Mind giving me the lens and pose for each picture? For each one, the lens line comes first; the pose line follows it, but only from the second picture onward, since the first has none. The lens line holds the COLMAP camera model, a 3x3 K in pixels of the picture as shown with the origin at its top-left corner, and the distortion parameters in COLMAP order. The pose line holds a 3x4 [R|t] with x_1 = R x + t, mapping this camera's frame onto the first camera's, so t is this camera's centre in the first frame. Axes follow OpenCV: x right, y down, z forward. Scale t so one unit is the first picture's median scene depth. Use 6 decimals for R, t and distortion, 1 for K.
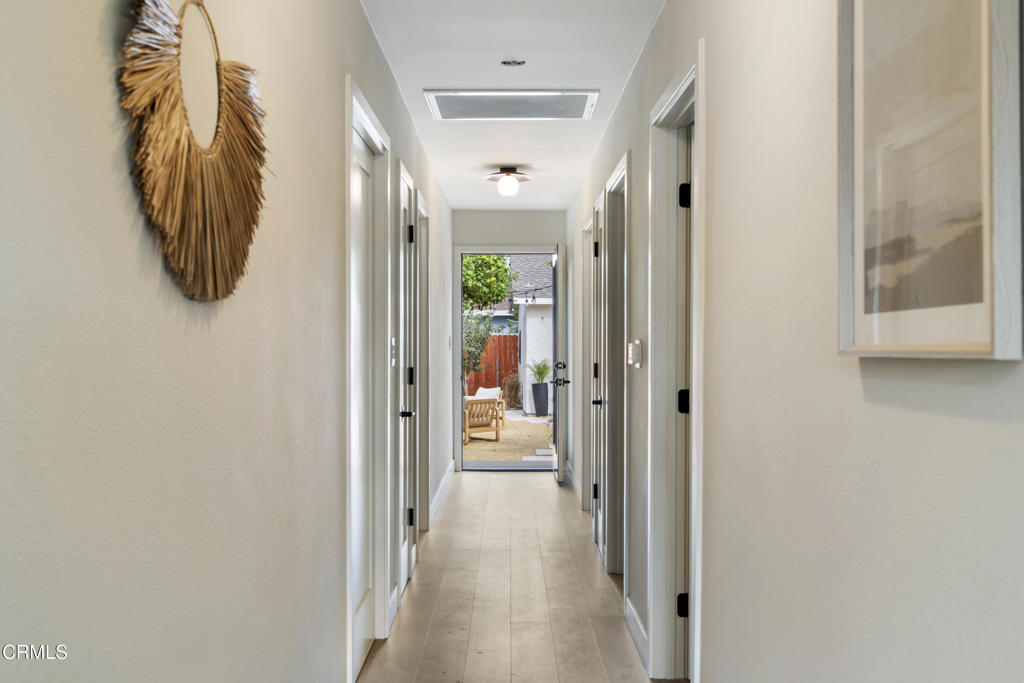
lens RADIAL K [[1031.2, 0, 511.9], [0, 1031.2, 340.5], [0, 0, 1]] dist [-0.000007, 0.000000]
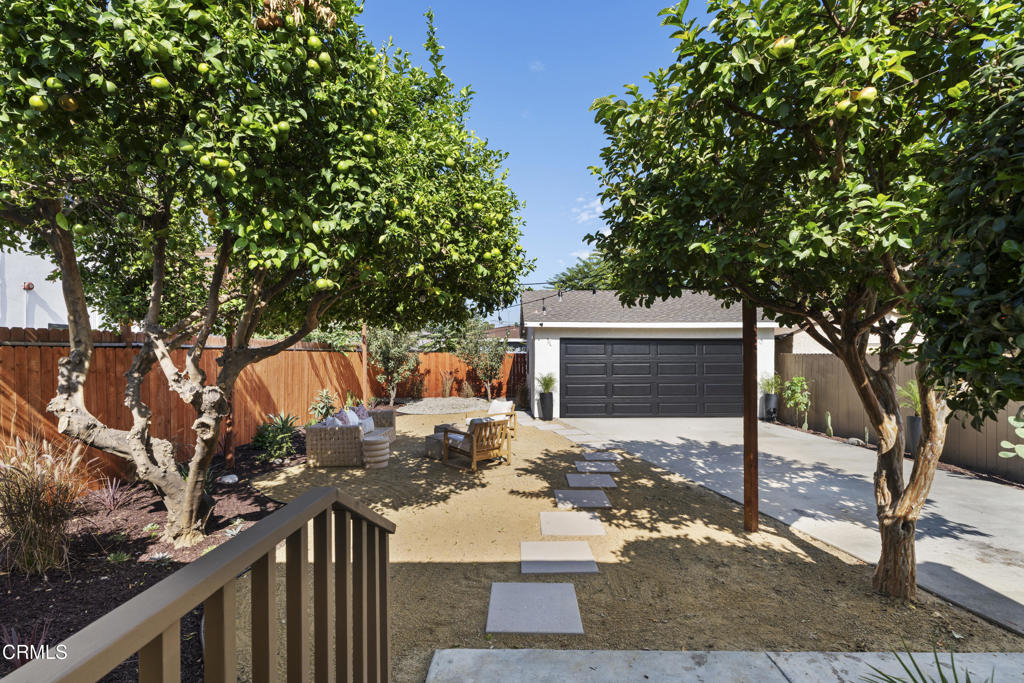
lens RADIAL K [[473.9, 0, 512.3], [0, 473.9, 349.1], [0, 0, 1]] dist [-0.000360, -0.000005]
pose [[0.999857, -0.002197, -0.016745, -0.002728], [0.001910, 0.999851, -0.017136, 0.000306], [0.016781, 0.017101, 0.999713, 0.454408]]
